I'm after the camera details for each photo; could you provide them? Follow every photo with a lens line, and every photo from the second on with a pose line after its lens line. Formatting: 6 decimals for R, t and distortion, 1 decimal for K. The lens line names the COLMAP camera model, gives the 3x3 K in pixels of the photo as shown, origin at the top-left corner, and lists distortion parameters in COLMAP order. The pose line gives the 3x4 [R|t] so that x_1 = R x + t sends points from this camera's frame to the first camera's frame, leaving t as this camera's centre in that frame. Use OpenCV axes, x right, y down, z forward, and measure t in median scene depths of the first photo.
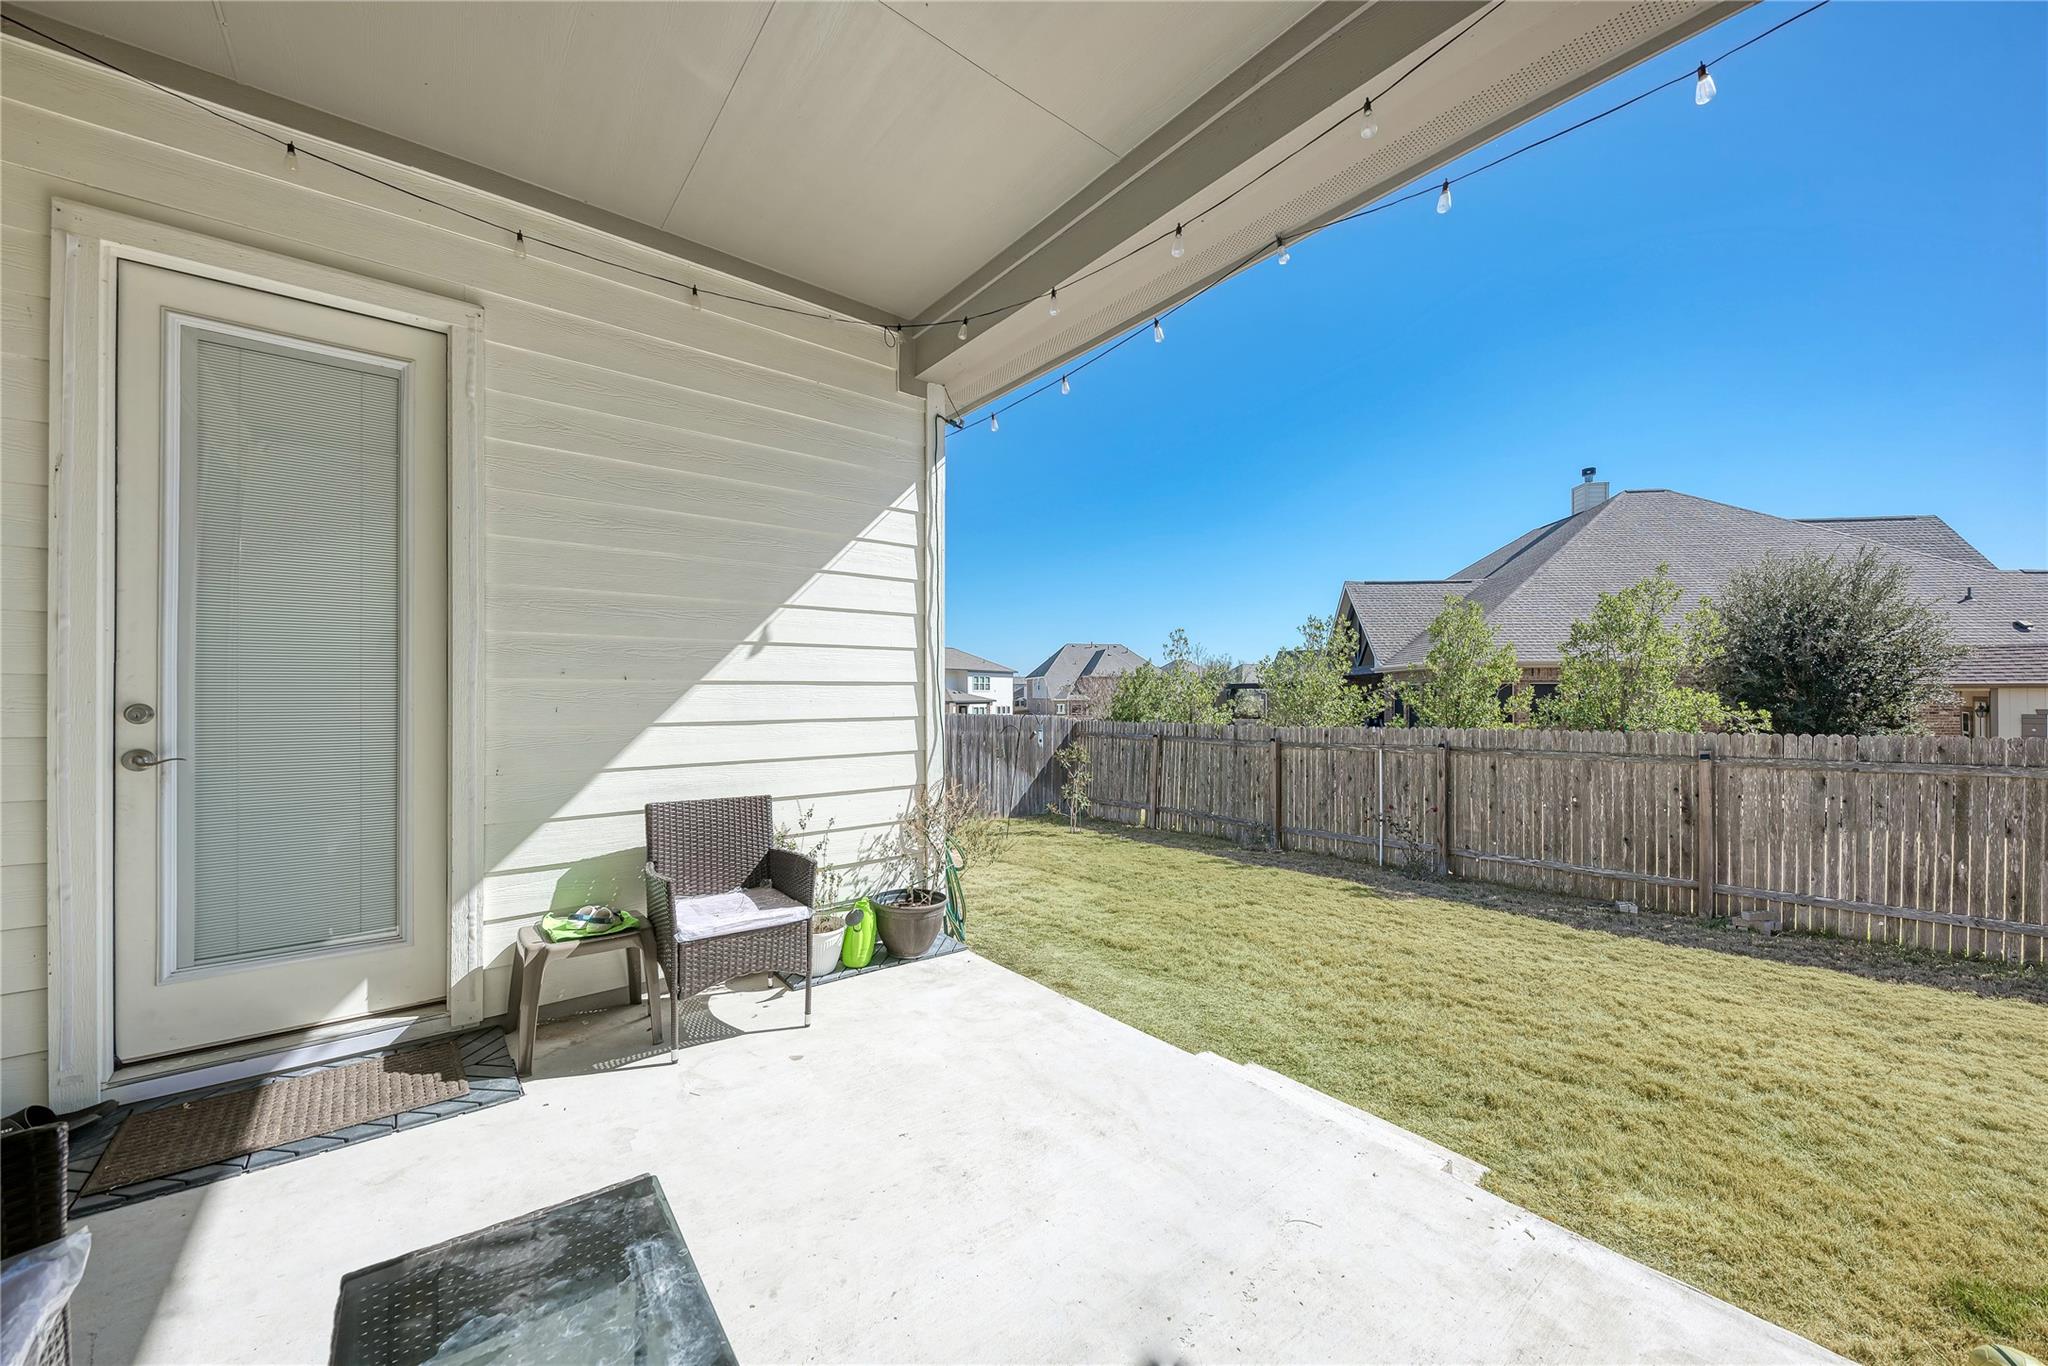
lens RADIAL K [[744.4, 0, 1028.6], [0, 744.4, 689.6], [0, 0, 1]] dist [-0.000810, -0.000133]
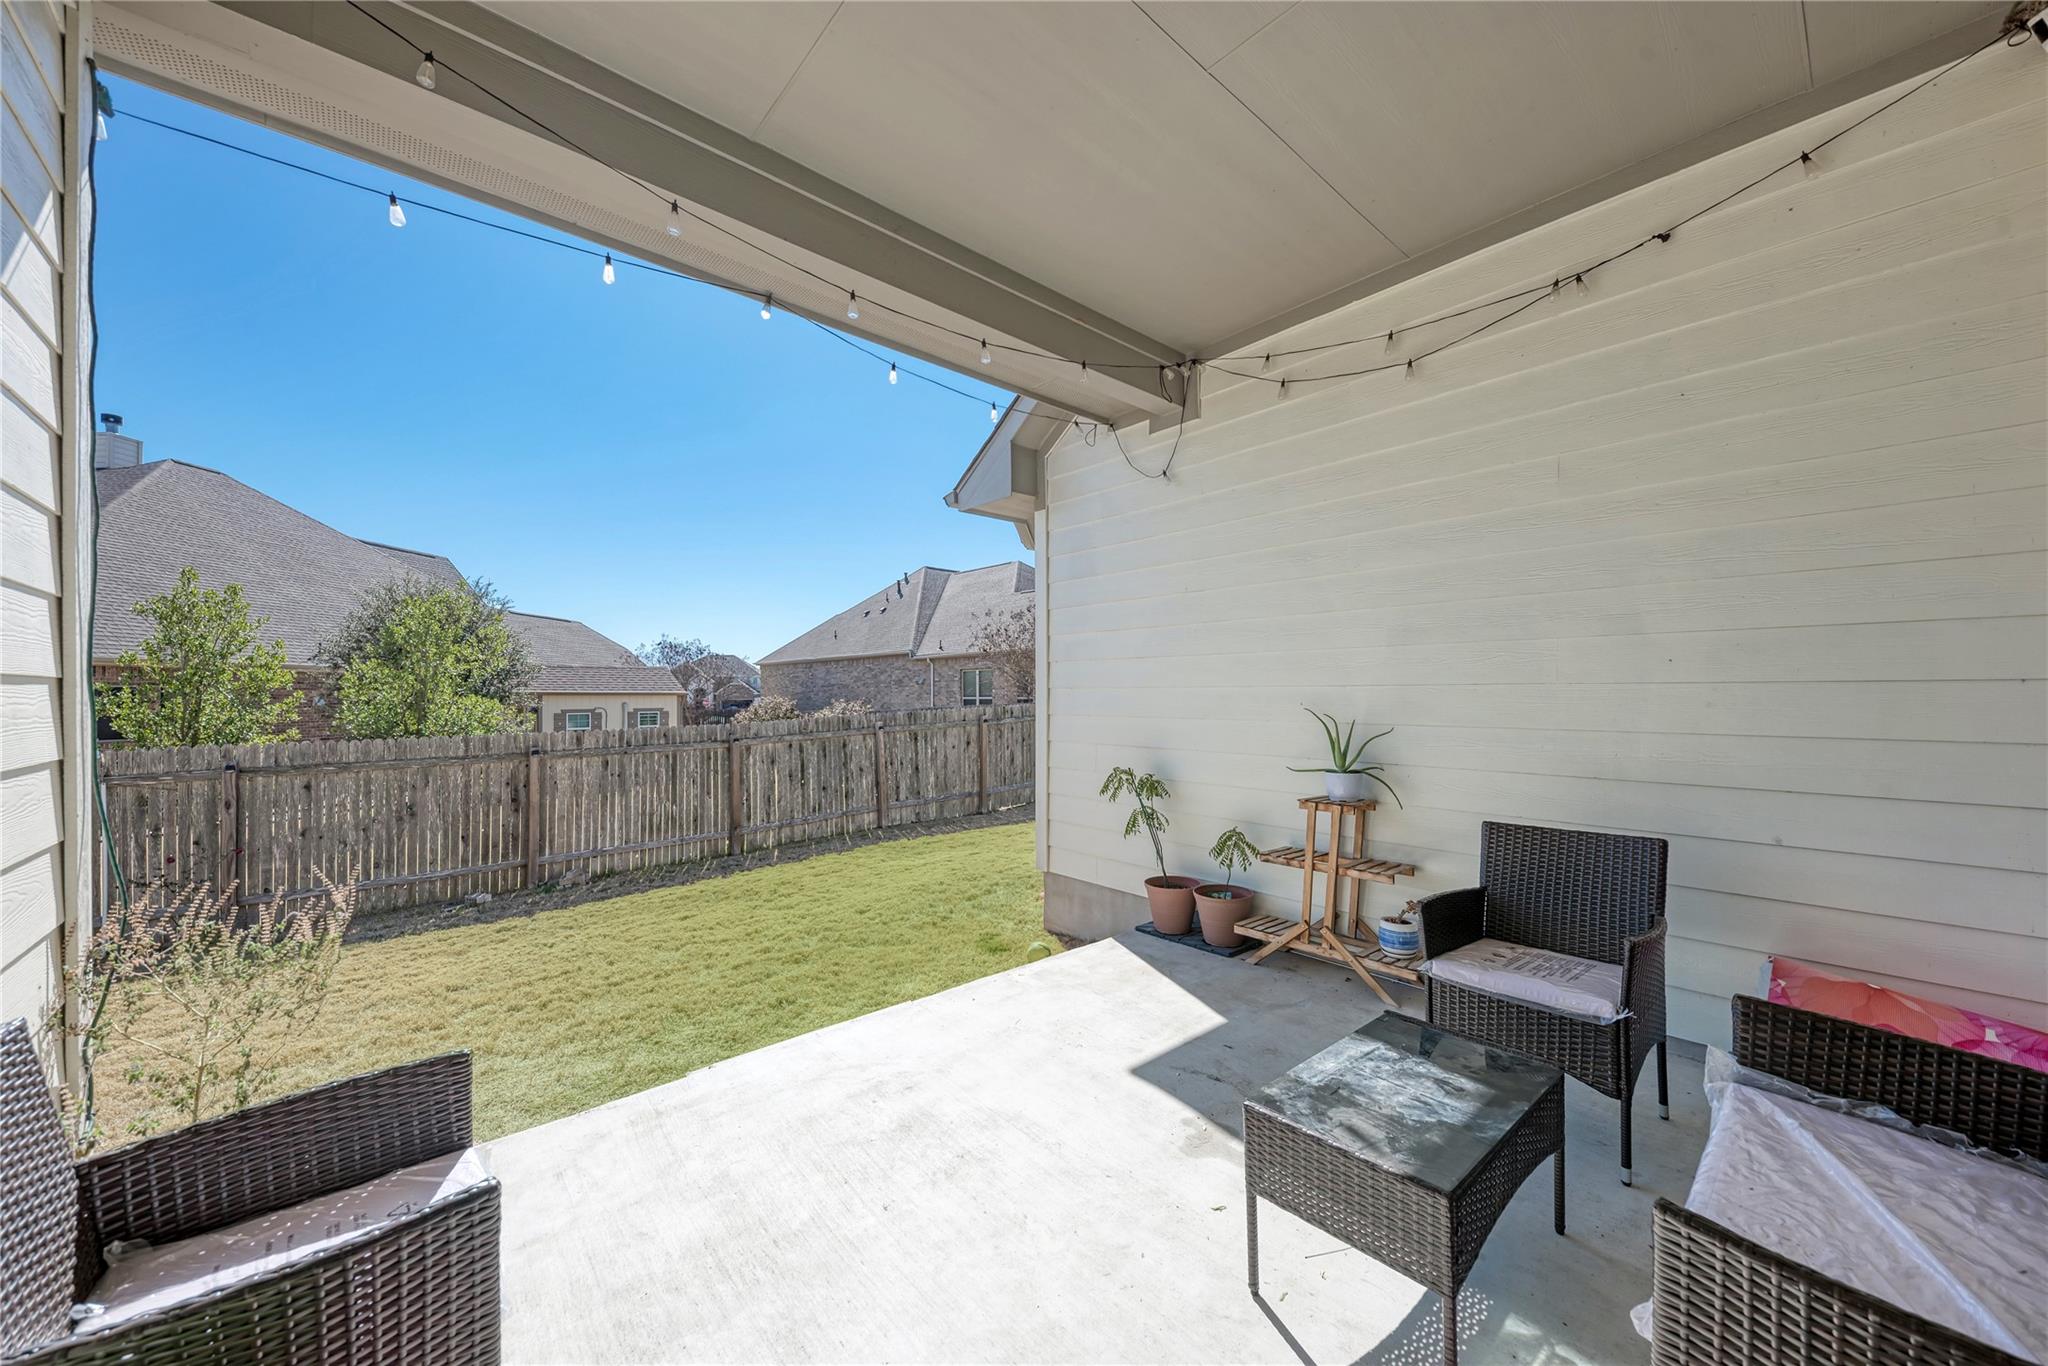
lens RADIAL K [[748.0, 0, 1024.0], [0, 748.0, 683.0], [0, 0, 1]] dist [0.001139, 0.000075]
pose [[-0.052738, 0.021086, 0.998386, -0.325854], [-0.004064, 0.999764, -0.021330, 0.000939], [-0.998600, -0.005182, -0.052640, 0.271822]]
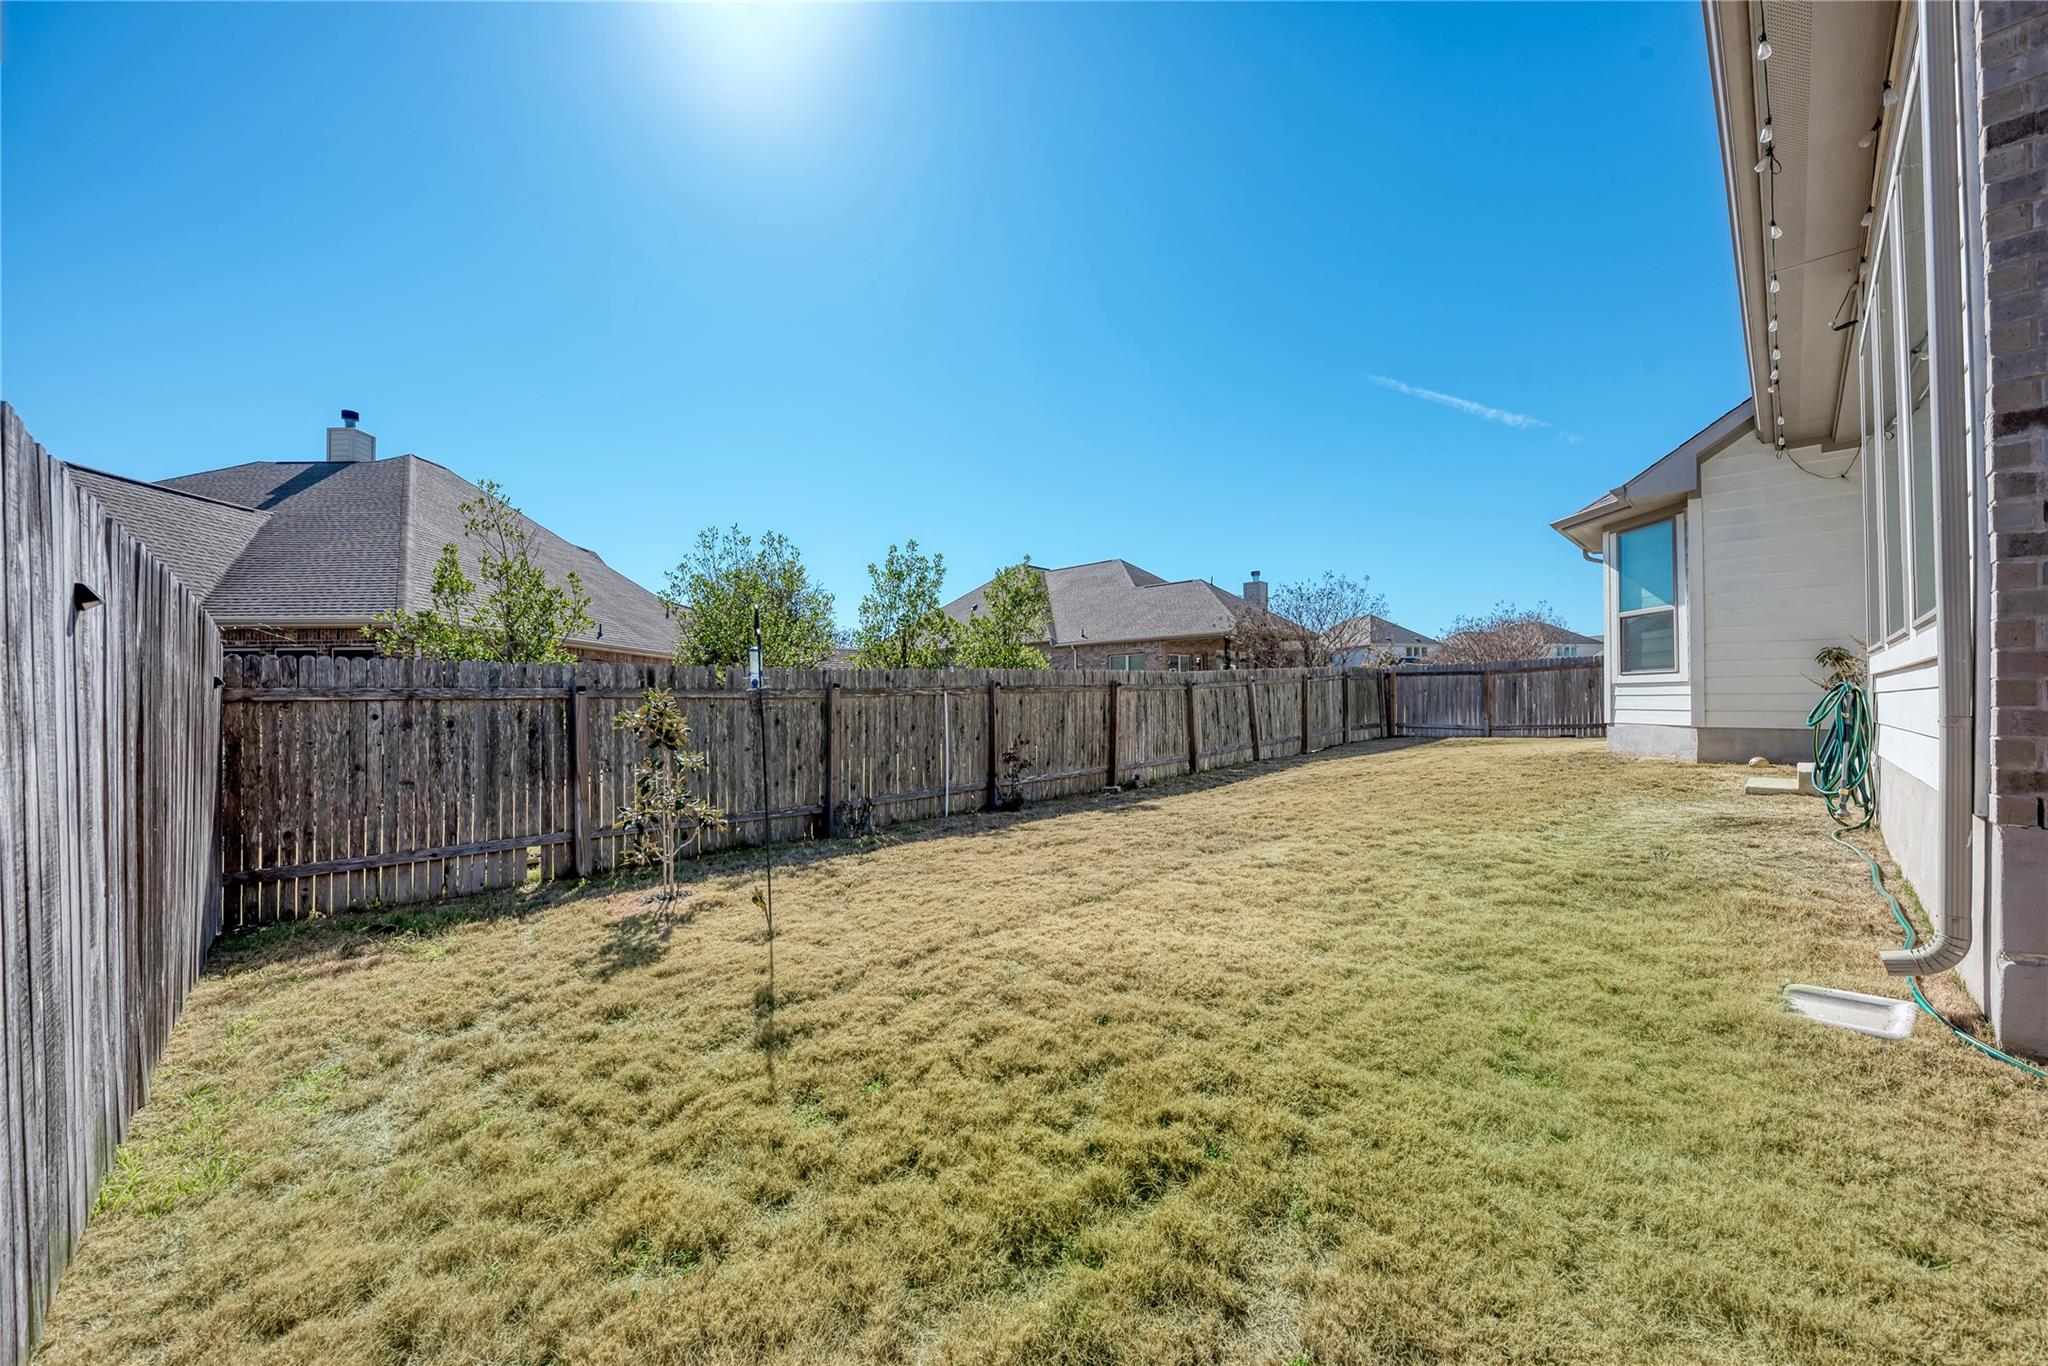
lens RADIAL K [[744.4, 0, 1028.6], [0, 744.4, 689.6], [0, 0, 1]] dist [-0.000810, -0.000133]
pose [[-0.106344, 0.018040, 0.994166, -0.619365], [-0.000058, 0.999835, -0.018149, 0.125268], [-0.994329, -0.001987, -0.106326, 1.318691]]
